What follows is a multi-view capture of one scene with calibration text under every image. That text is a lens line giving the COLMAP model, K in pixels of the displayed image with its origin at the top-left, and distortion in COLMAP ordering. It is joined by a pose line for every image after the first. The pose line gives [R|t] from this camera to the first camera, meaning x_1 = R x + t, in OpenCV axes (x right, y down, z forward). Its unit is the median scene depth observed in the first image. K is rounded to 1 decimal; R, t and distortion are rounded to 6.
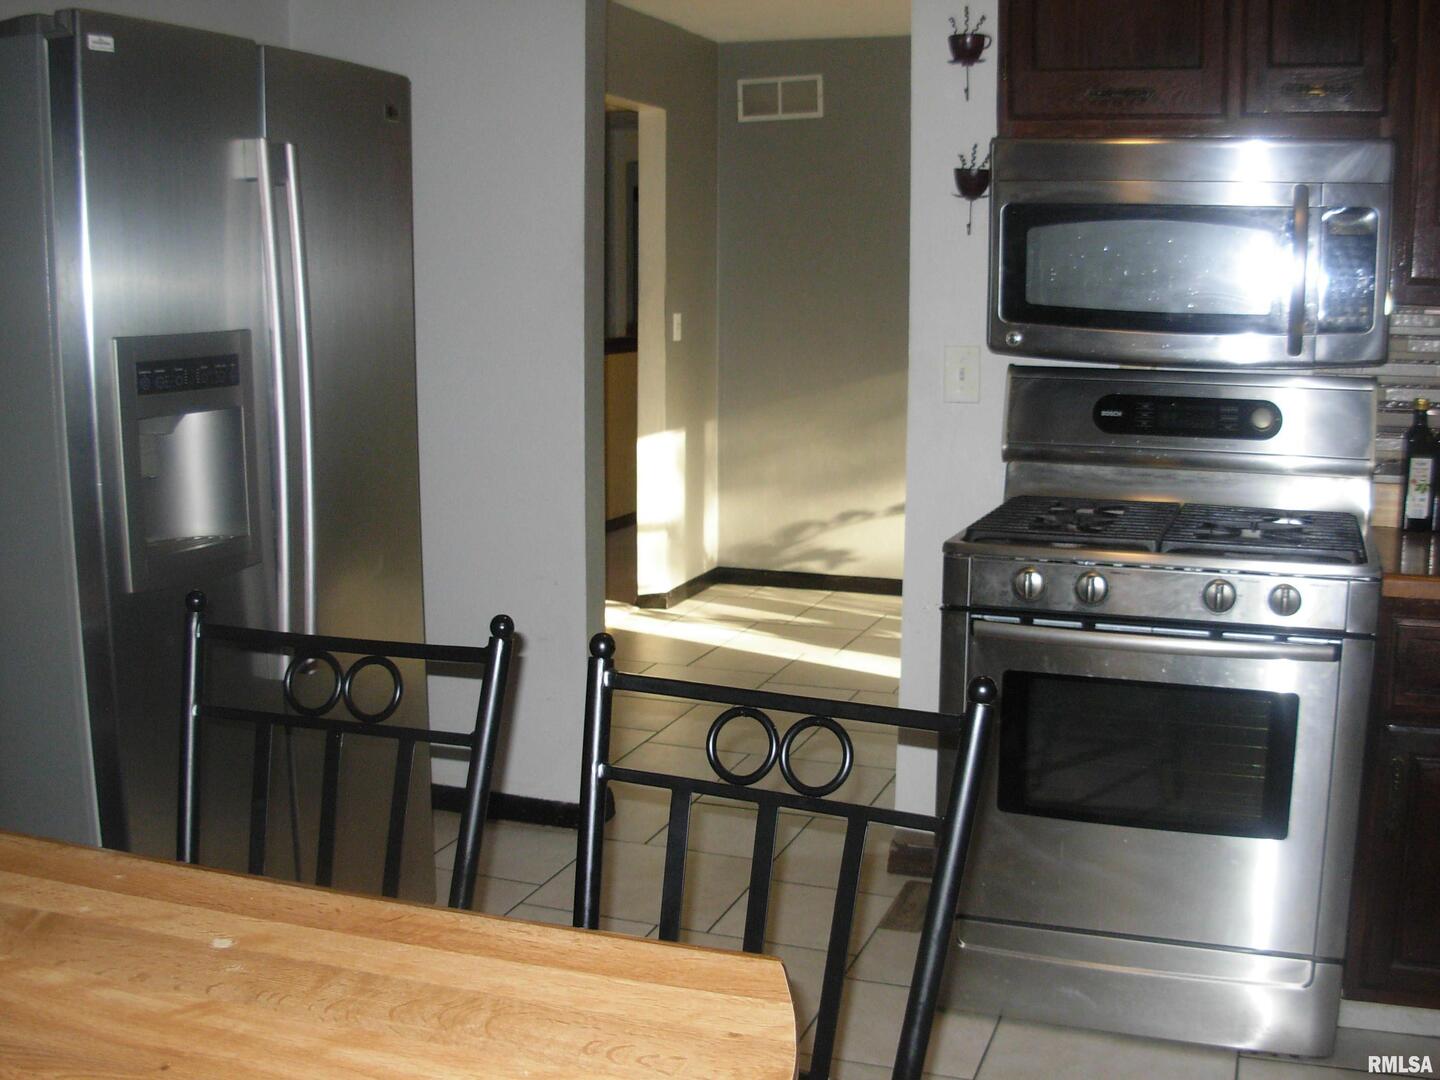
lens RADIAL K [[1585.1, 0, 718.0], [0, 1585.1, 552.6], [0, 0, 1]] dist [-0.118066, 0.000000]
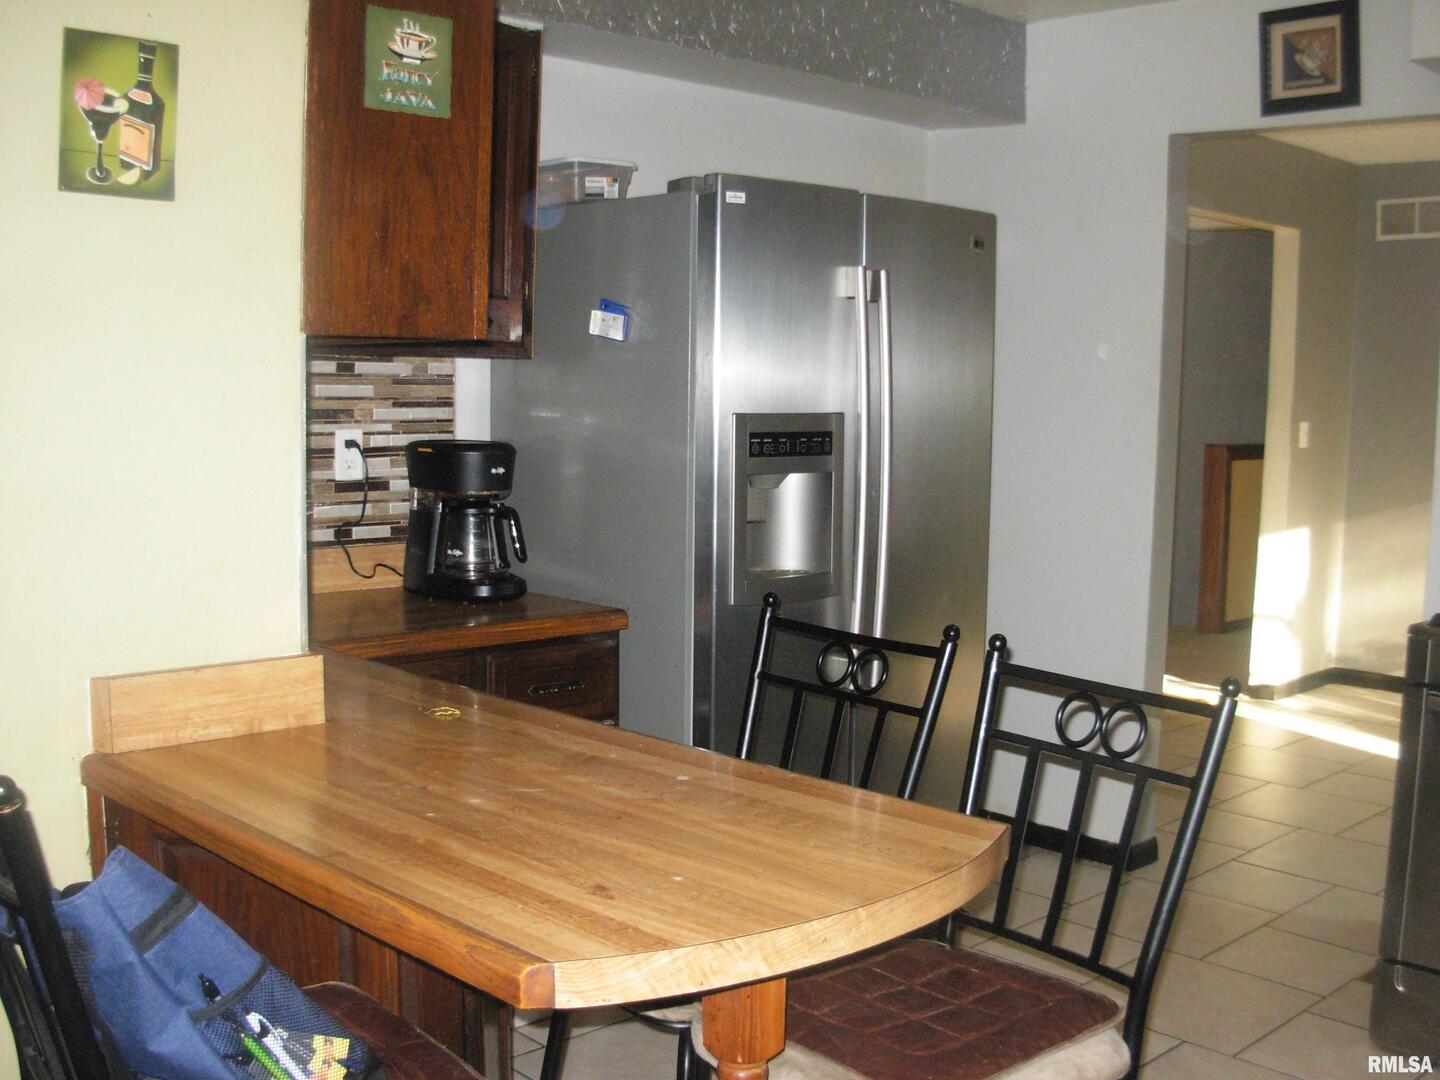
lens RADIAL K [[1585.1, 0, 720.0], [0, 1585.1, 531.3], [0, 0, 1]] dist [-0.118066, 0.000000]
pose [[0.902172, 0.061790, -0.426928, 0.184773], [-0.094846, 0.993883, -0.056579, 0.040248], [0.420821, 0.091537, 0.902514, -0.224082]]
